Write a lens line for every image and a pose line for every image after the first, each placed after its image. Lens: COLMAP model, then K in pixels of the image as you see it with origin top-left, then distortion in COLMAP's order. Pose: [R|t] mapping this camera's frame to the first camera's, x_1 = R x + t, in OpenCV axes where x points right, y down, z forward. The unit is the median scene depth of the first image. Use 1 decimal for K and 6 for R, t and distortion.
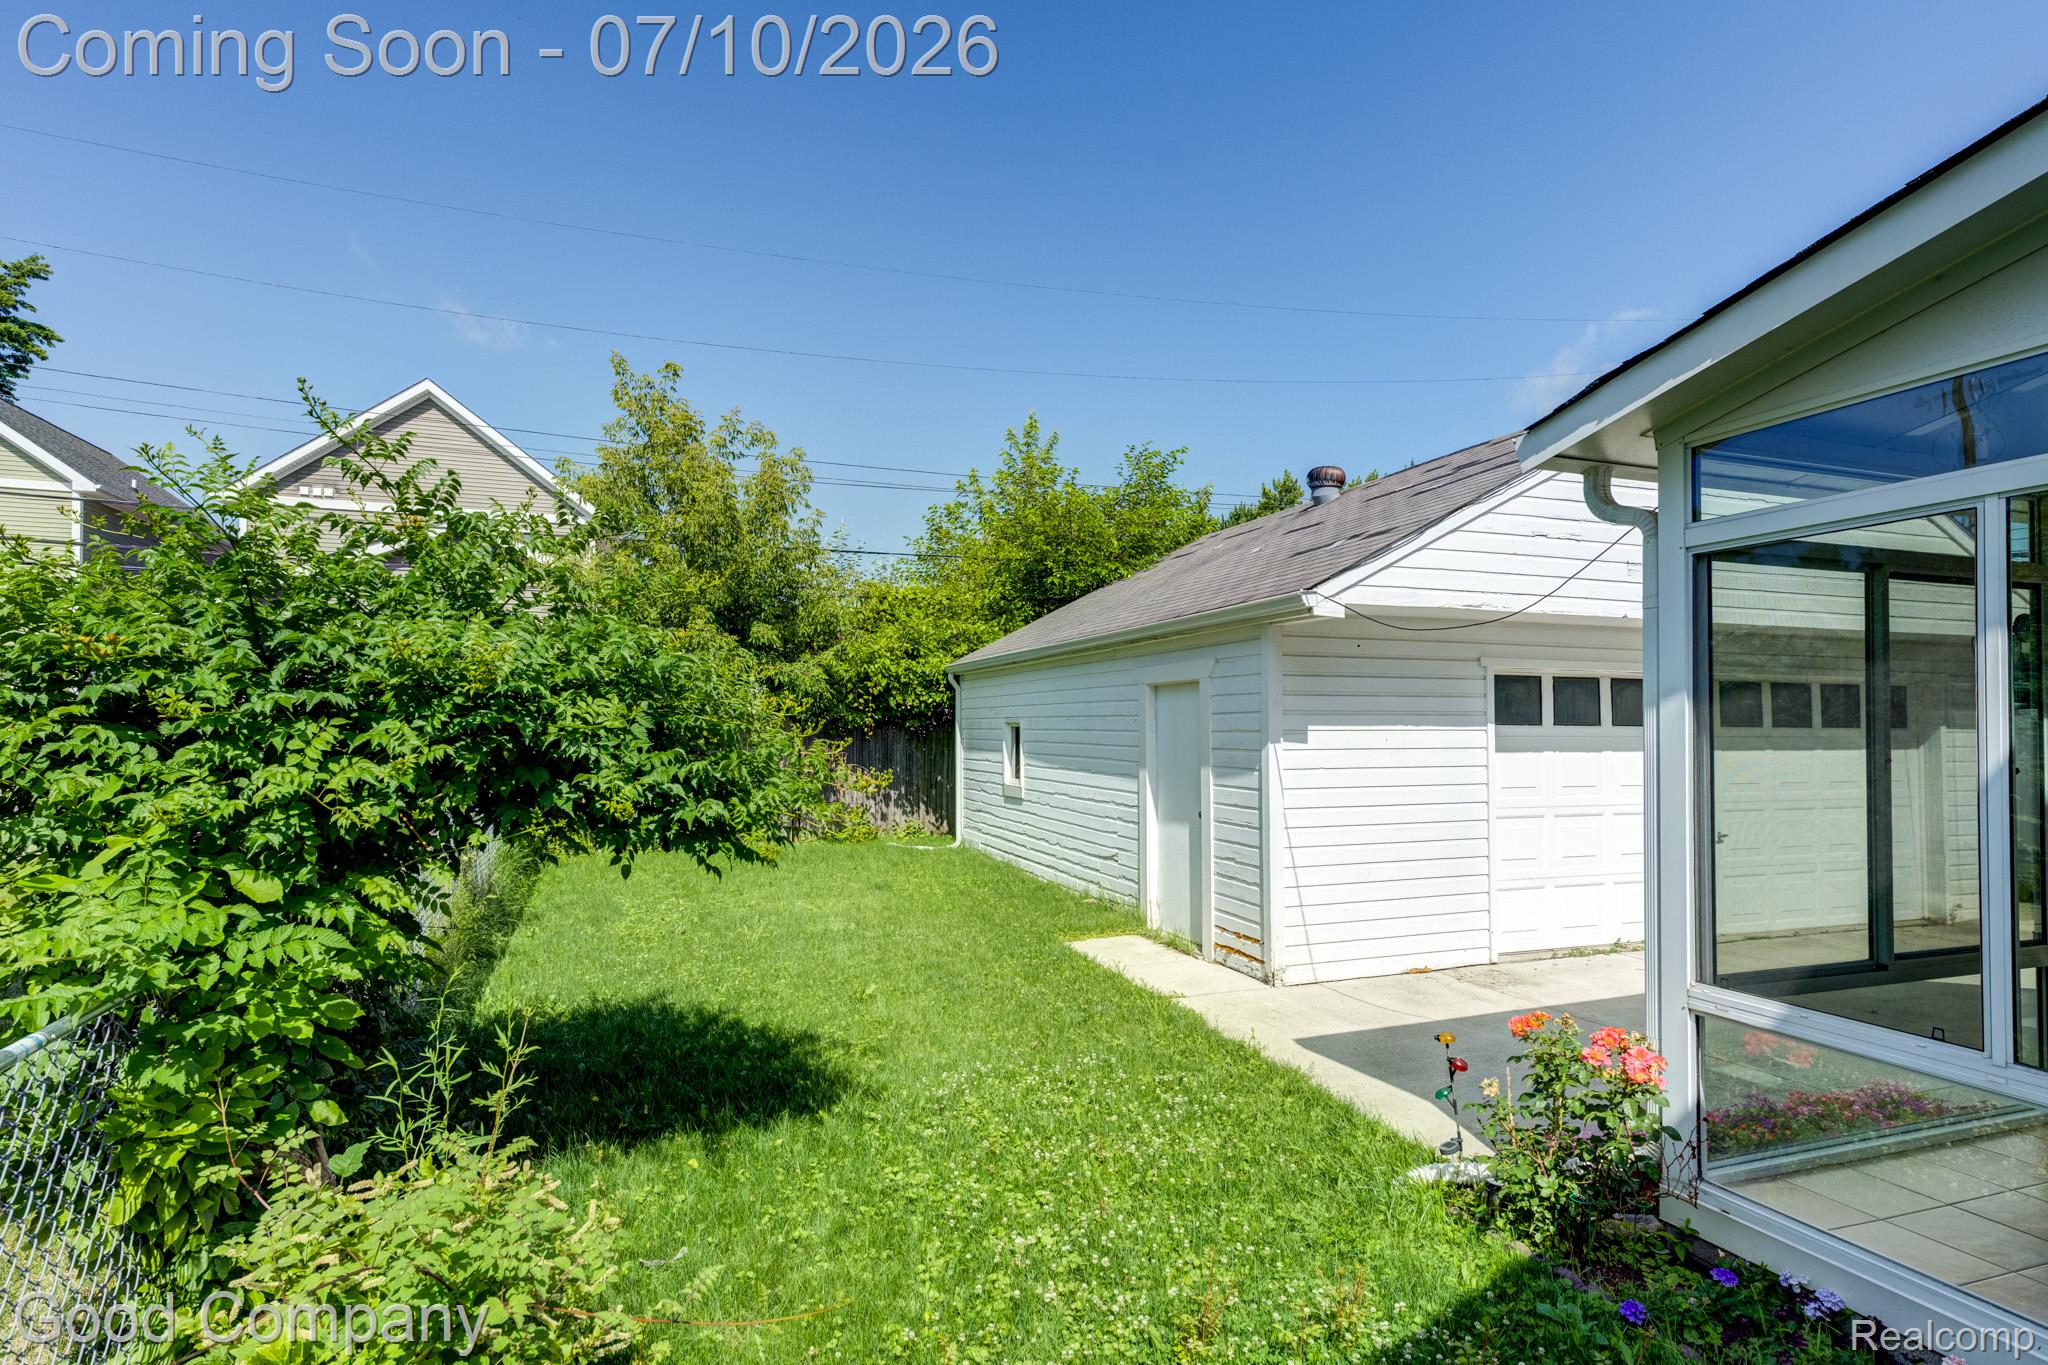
lens RADIAL K [[1072.5, 0, 1066.2], [0, 1072.5, 676.8], [0, 0, 1]] dist [-0.074432, 0.055519]
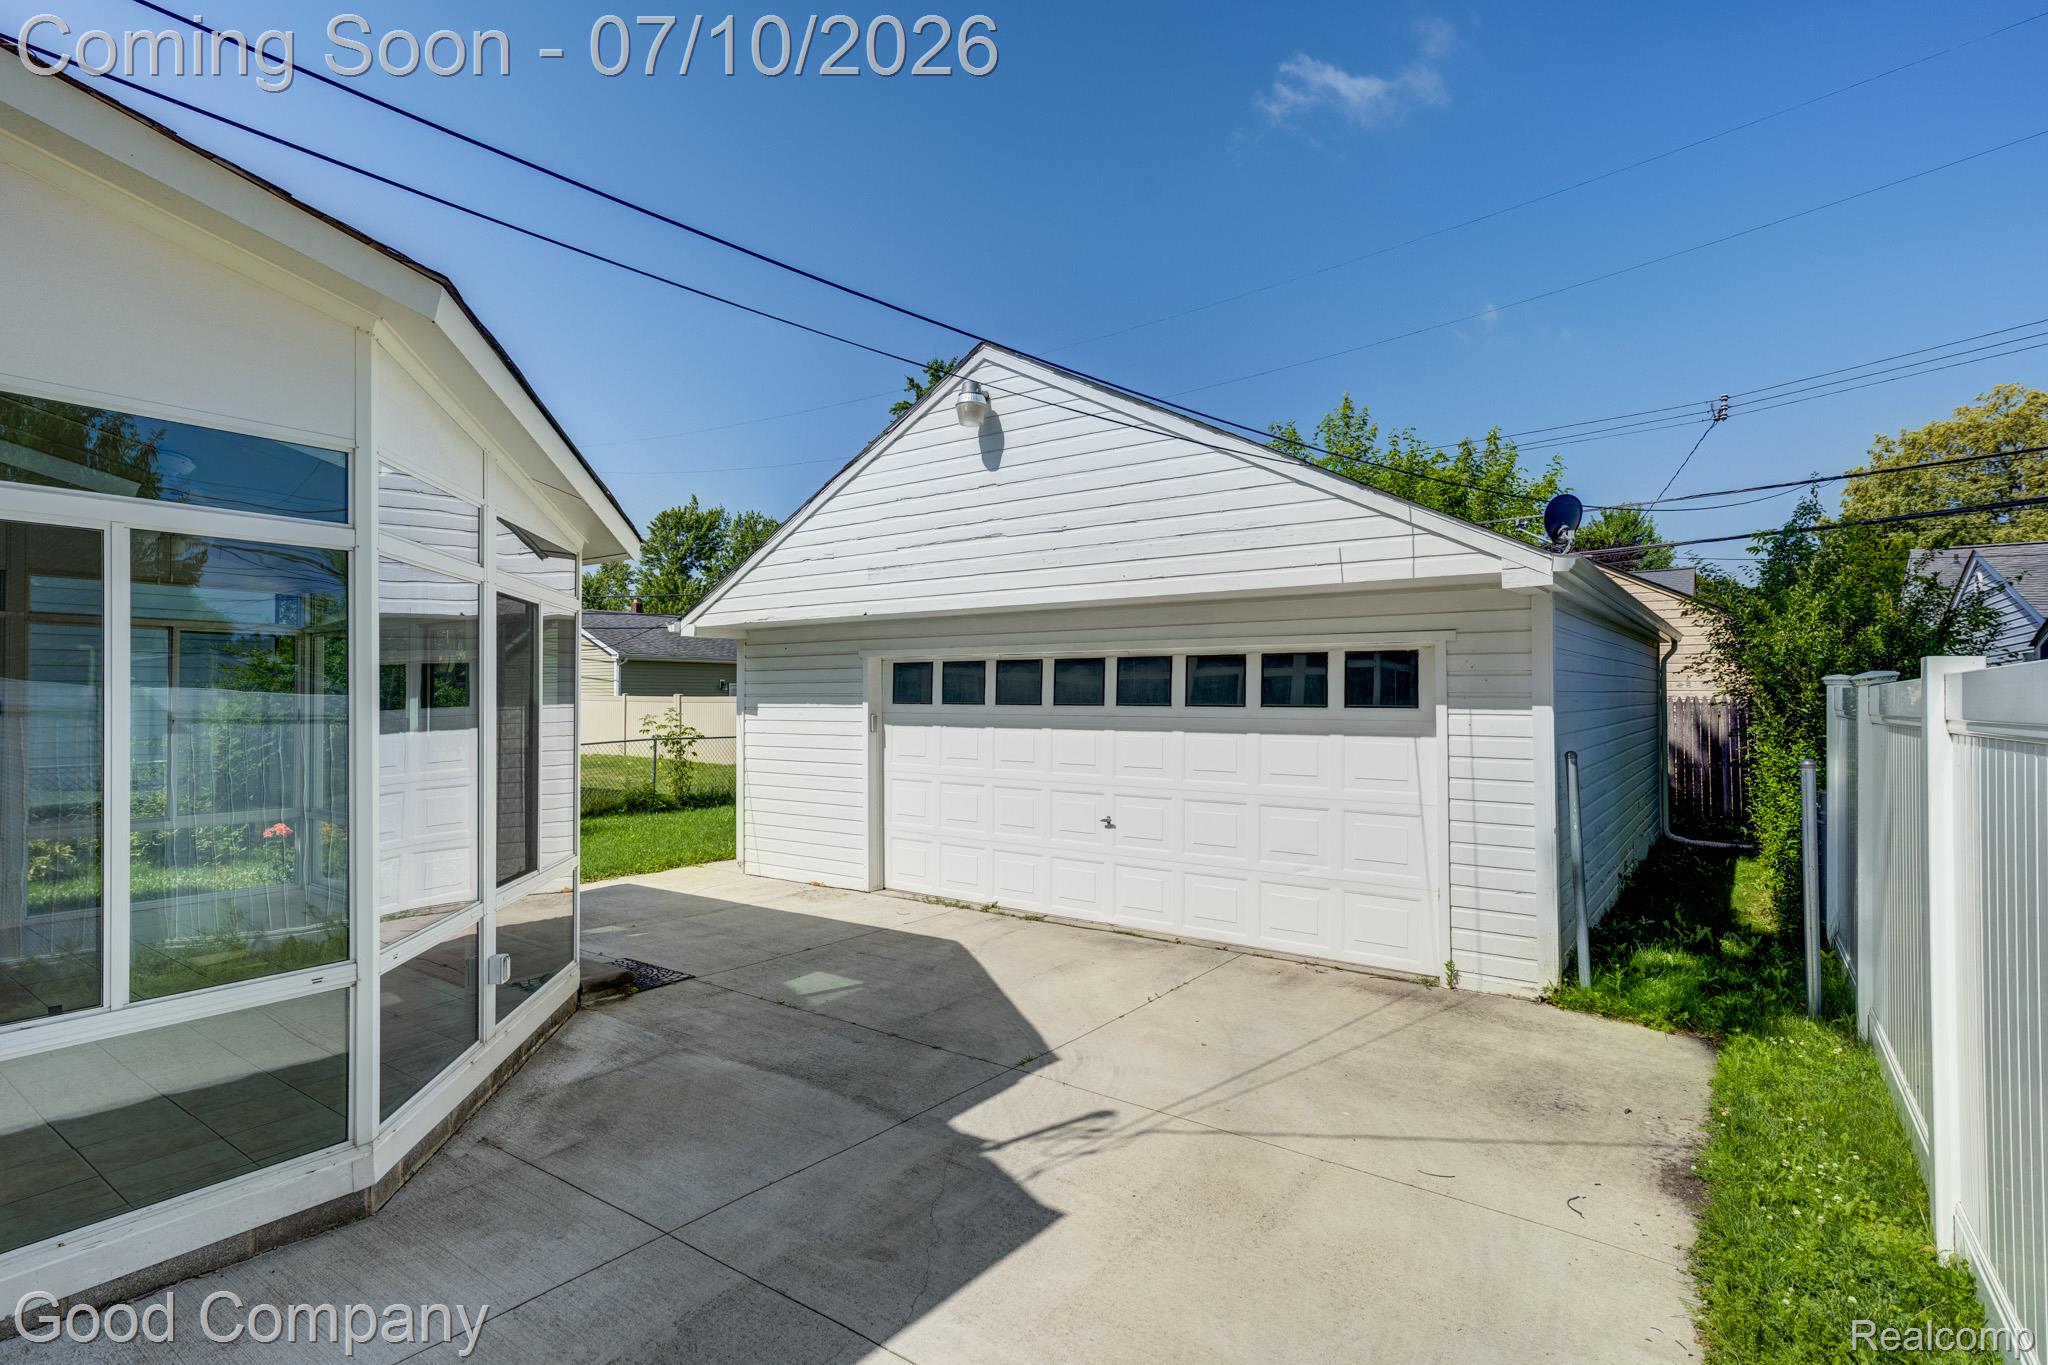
lens RADIAL K [[1072.5, 0, 1066.2], [0, 1072.5, 676.8], [0, 0, 1]] dist [-0.074432, 0.055519]
pose [[0.540086, -0.026708, -0.841186, 1.457597], [0.033663, 0.999382, -0.010117, 0.031339], [0.840936, -0.022853, 0.540651, 0.462246]]
